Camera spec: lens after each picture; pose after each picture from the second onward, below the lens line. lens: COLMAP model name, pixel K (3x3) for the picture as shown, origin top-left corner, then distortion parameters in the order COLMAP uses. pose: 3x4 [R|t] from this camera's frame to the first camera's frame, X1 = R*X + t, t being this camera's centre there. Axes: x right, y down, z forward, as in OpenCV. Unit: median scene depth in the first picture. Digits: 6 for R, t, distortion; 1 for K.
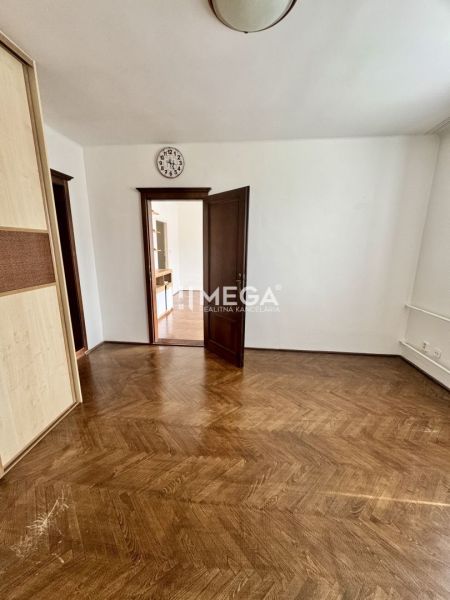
lens RADIAL K [[239.0, 0, 224.7], [0, 239.0, 299.2], [0, 0, 1]] dist [-0.000490, 0.000939]
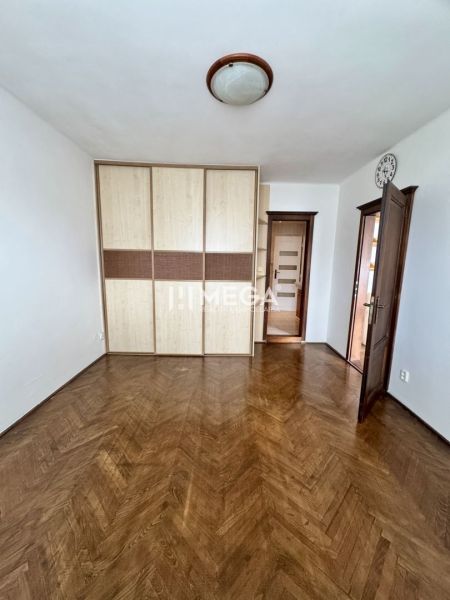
lens RADIAL K [[239.0, 0, 224.7], [0, 239.0, 299.2], [0, 0, 1]] dist [-0.000490, 0.000939]
pose [[0.091886, 0.152752, -0.983984, 1.009680], [-0.233580, 0.963899, 0.127822, -0.111945], [0.967986, 0.218094, 0.124248, 0.592485]]
